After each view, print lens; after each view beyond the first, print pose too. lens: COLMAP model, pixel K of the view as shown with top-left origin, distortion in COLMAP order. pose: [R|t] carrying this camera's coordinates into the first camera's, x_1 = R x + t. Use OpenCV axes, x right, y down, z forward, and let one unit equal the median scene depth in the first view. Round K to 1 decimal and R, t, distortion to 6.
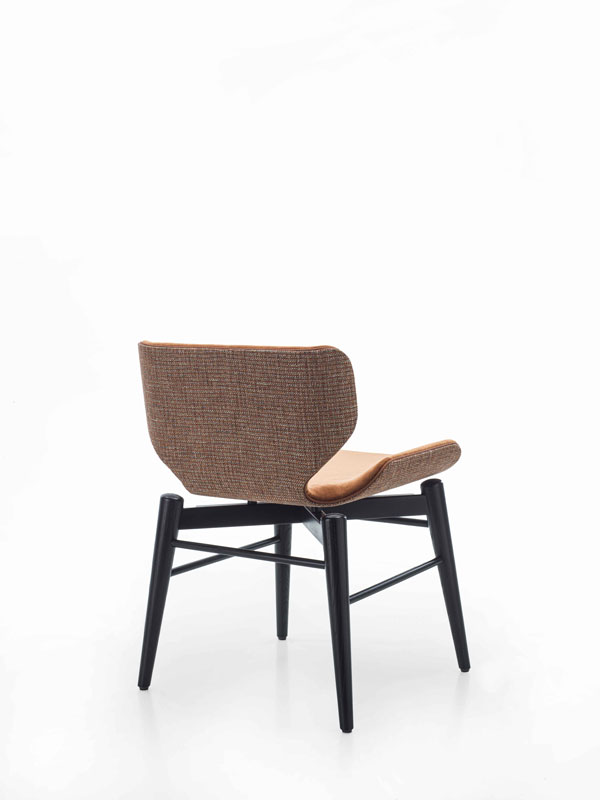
lens RADIAL K [[1467.2, 0, 300.1], [0, 1467.2, 400.6], [0, 0, 1]] dist [-0.053726, 0.000000]
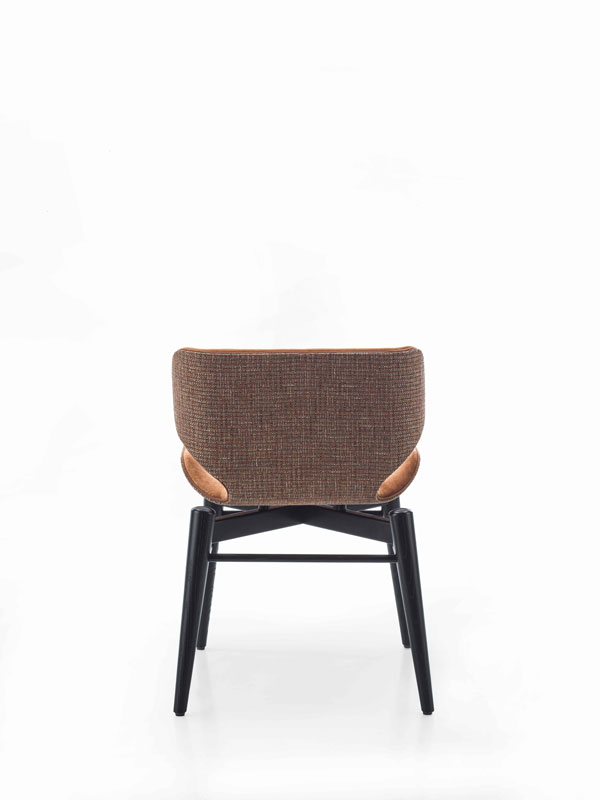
lens RADIAL K [[1467.2, 0, 300.1], [0, 1467.2, 399.4], [0, 0, 1]] dist [-0.053726, 0.000000]
pose [[0.815786, -0.051471, 0.576059, -0.623564], [0.050031, 0.998579, 0.018371, -0.022192], [-0.576185, 0.013834, 0.817202, 0.191918]]
